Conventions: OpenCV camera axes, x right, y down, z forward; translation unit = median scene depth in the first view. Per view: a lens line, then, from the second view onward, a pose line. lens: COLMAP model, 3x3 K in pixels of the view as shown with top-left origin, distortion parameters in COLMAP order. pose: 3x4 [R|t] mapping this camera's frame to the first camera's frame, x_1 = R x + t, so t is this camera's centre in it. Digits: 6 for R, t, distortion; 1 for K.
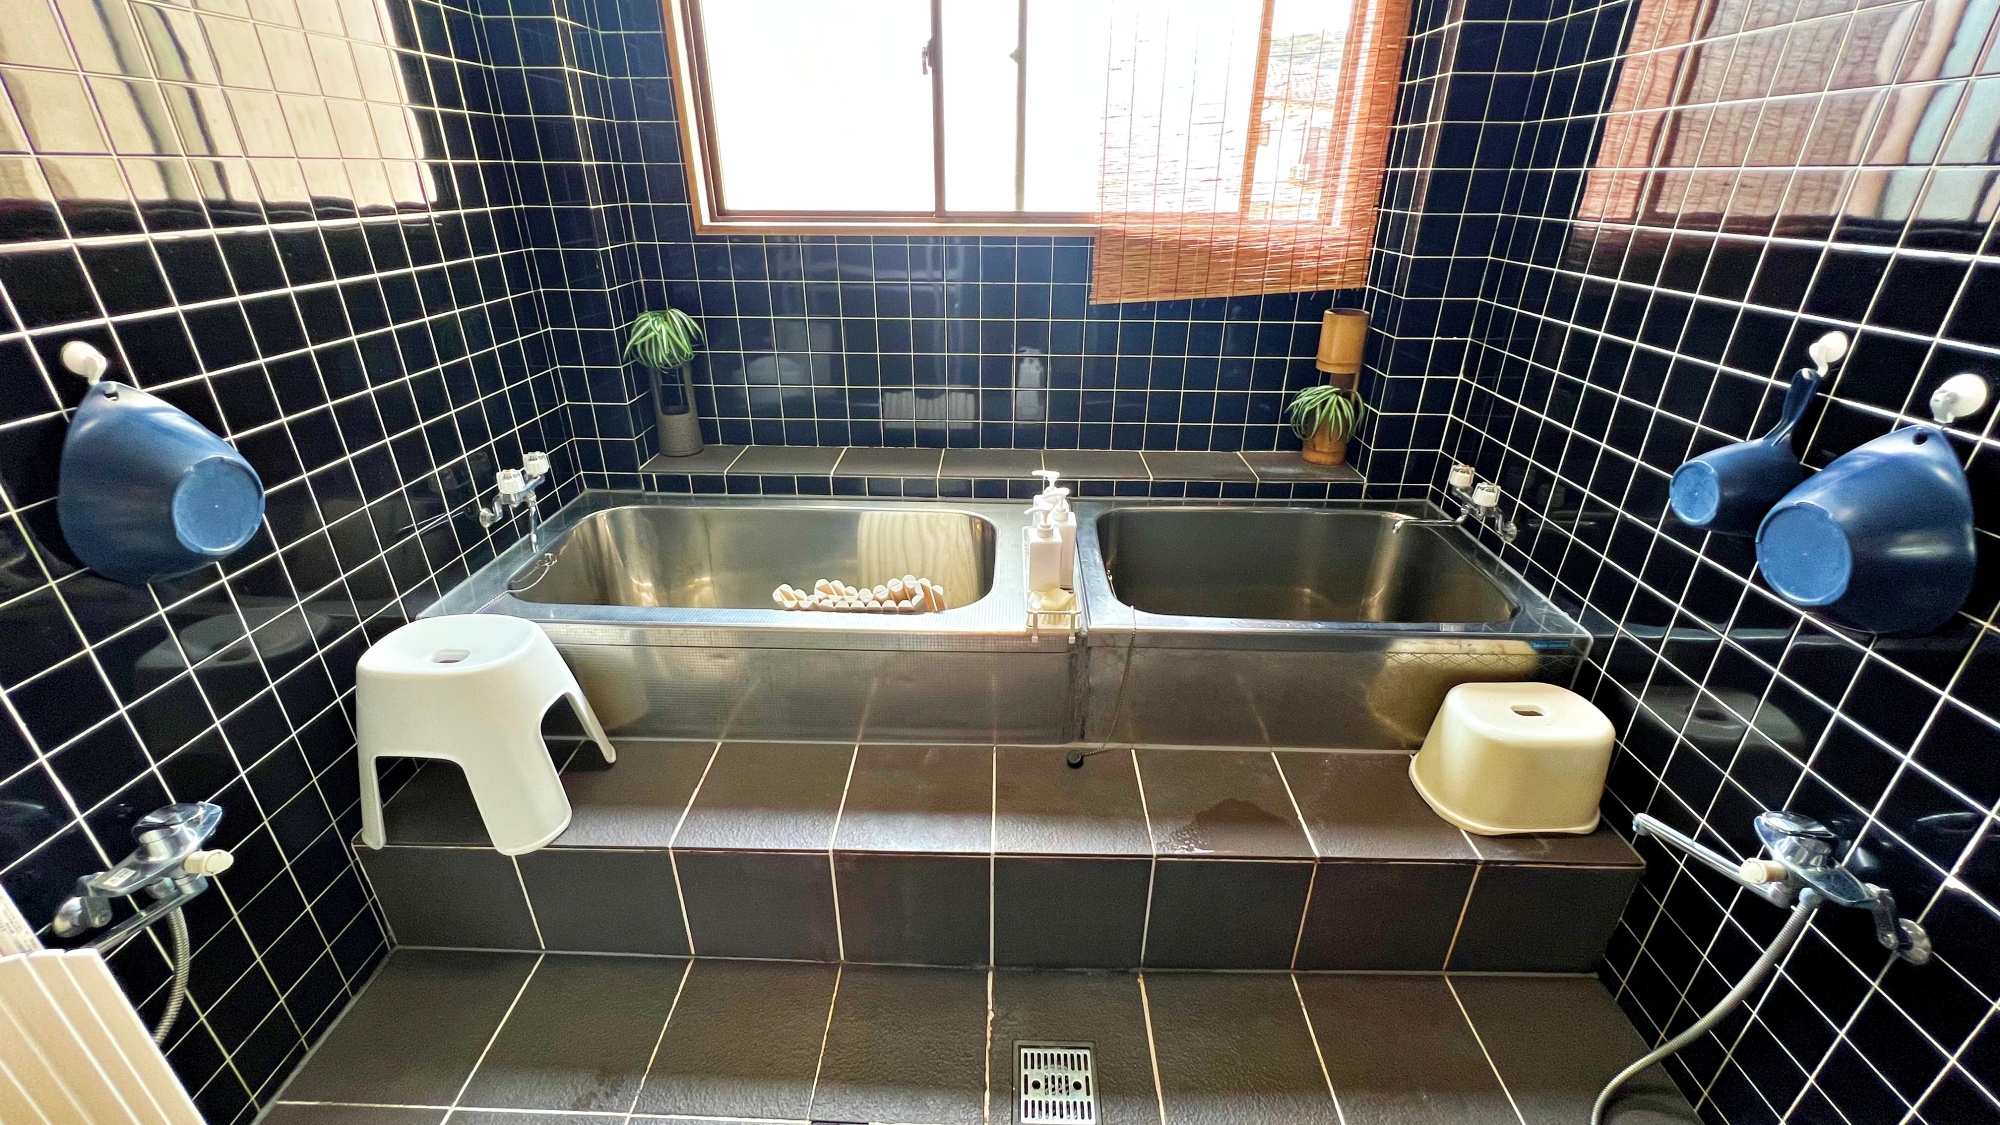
lens RADIAL K [[799.8, 0, 995.1], [0, 799.8, 535.6], [0, 0, 1]] dist [-0.004015, 0.001100]
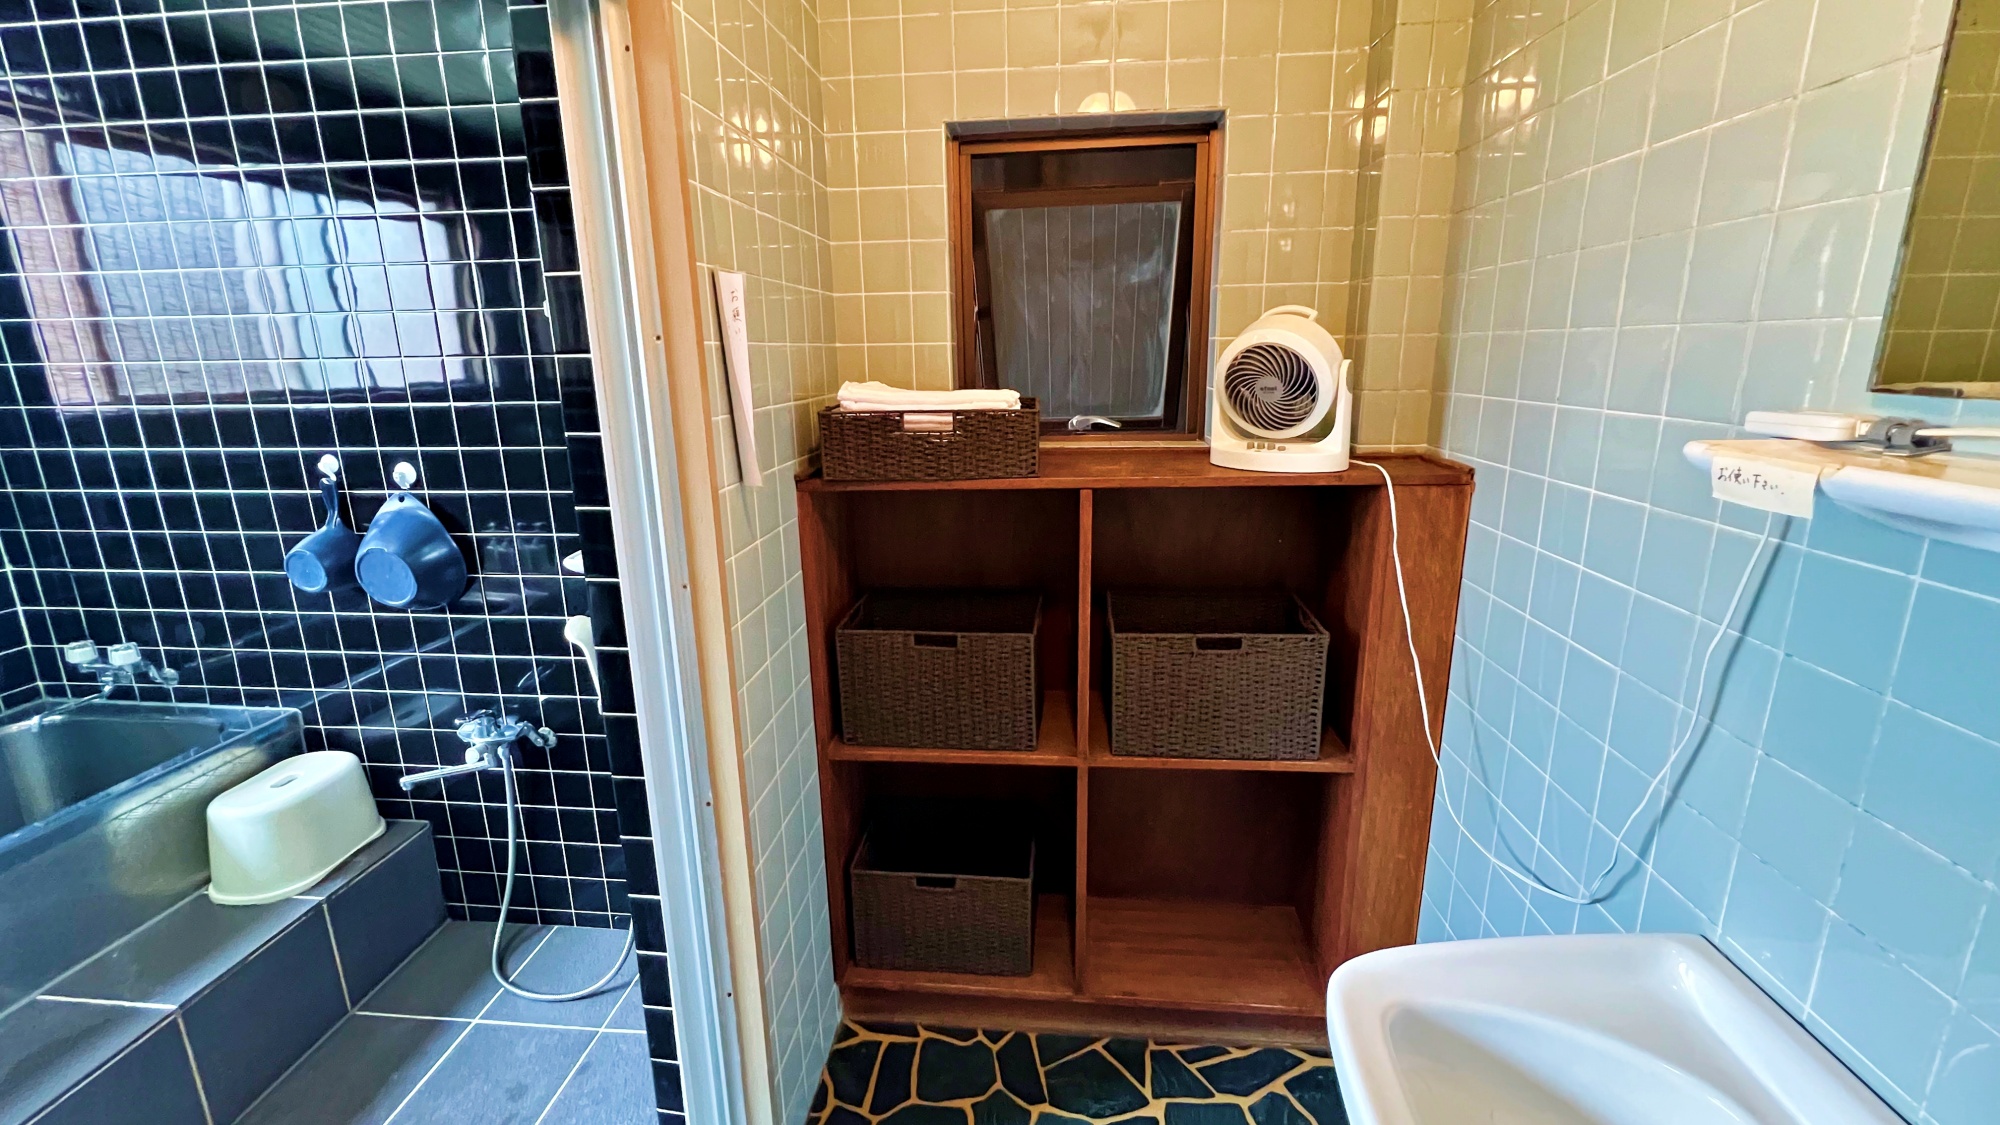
lens RADIAL K [[799.8, 0, 1002.0], [0, 799.8, 538.6], [0, 0, 1]] dist [-0.004015, 0.001100]
pose [[0.062591, -0.232875, 0.970490, -0.327602], [0.424969, 0.886059, 0.185207, 0.123875], [-0.903041, 0.400836, 0.154424, -0.292350]]
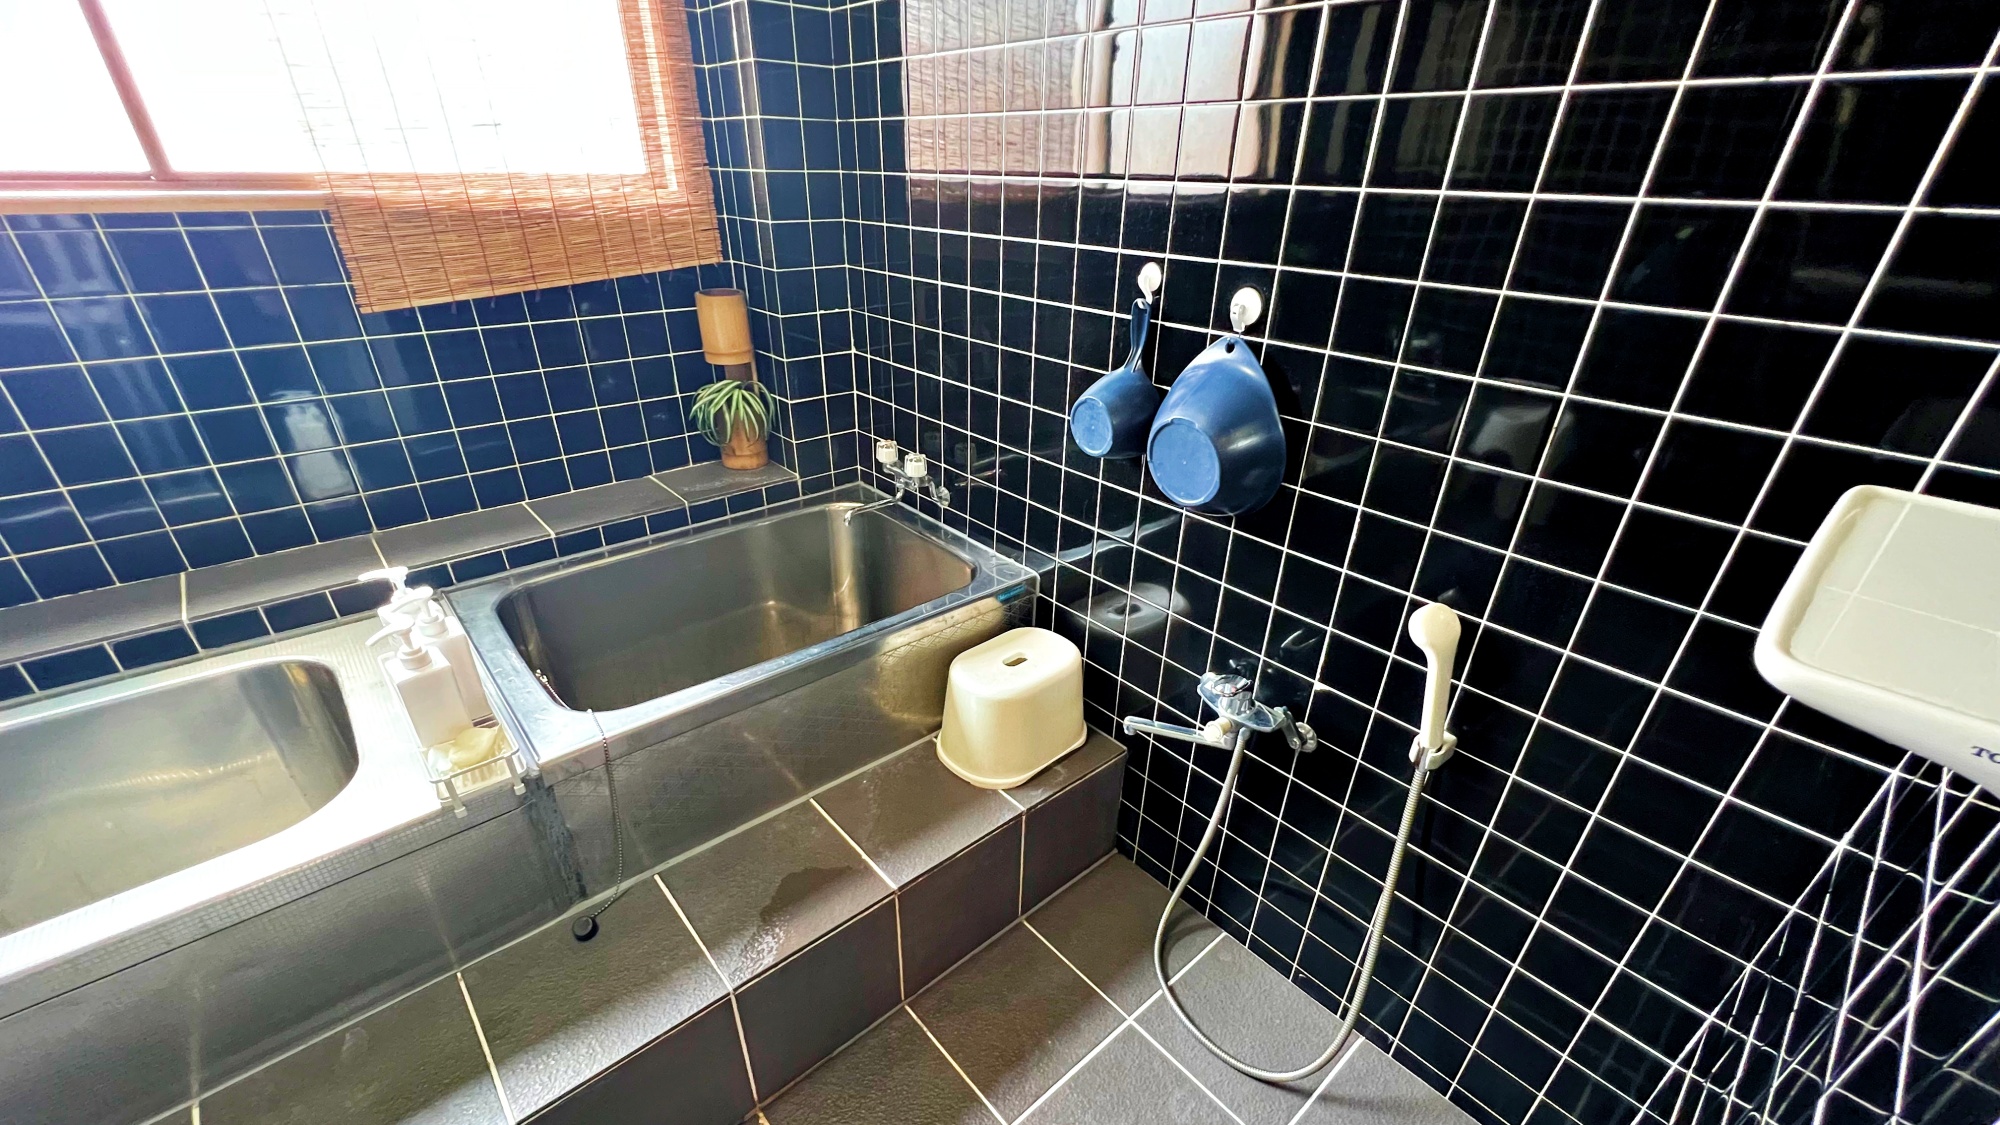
lens RADIAL K [[802.0, 0, 993.3], [0, 802.0, 625.8], [0, 0, 1]] dist [-0.000878, 0.000221]
pose [[0.740155, -0.328668, 0.586641, 0.037689], [0.266355, 0.944350, 0.193021, -0.033501], [-0.617435, 0.013389, 0.786508, 0.174931]]
